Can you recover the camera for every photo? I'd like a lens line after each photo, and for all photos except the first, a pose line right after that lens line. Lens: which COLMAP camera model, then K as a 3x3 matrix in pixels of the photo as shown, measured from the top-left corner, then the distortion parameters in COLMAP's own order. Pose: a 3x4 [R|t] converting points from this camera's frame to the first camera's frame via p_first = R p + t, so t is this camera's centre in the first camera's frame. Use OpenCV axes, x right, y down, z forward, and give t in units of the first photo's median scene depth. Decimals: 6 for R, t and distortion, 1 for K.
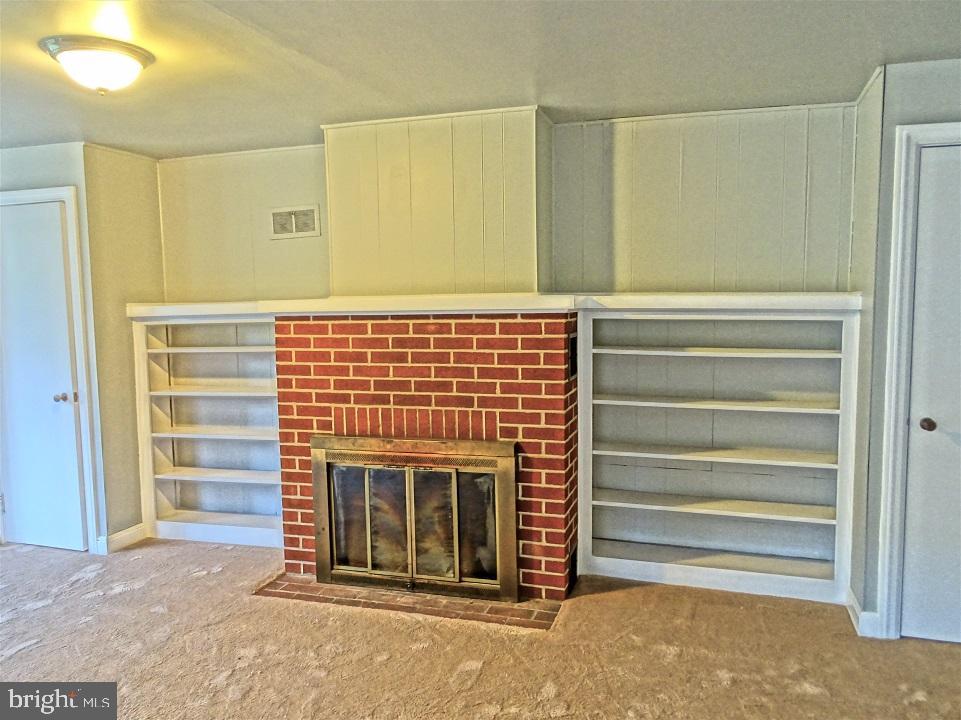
lens RADIAL K [[782.7, 0, 480.5], [0, 782.7, 360.0], [0, 0, 1]] dist [0.075032, -0.003037]
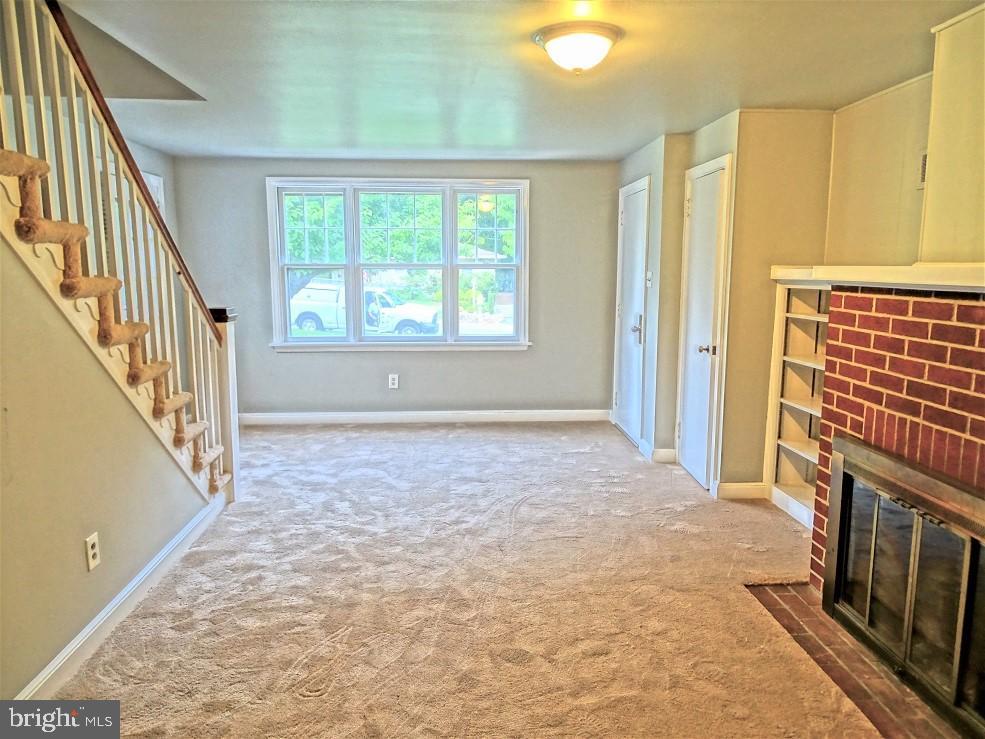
lens RADIAL K [[723.5, 0, 492.5], [0, 723.5, 369.5], [0, 0, 1]] dist [0.028269, -0.004072]
pose [[0.369370, 0.162982, -0.914878, 0.332195], [-0.099127, 0.985793, 0.135594, -0.036691], [0.923980, 0.040604, 0.380279, 0.384858]]
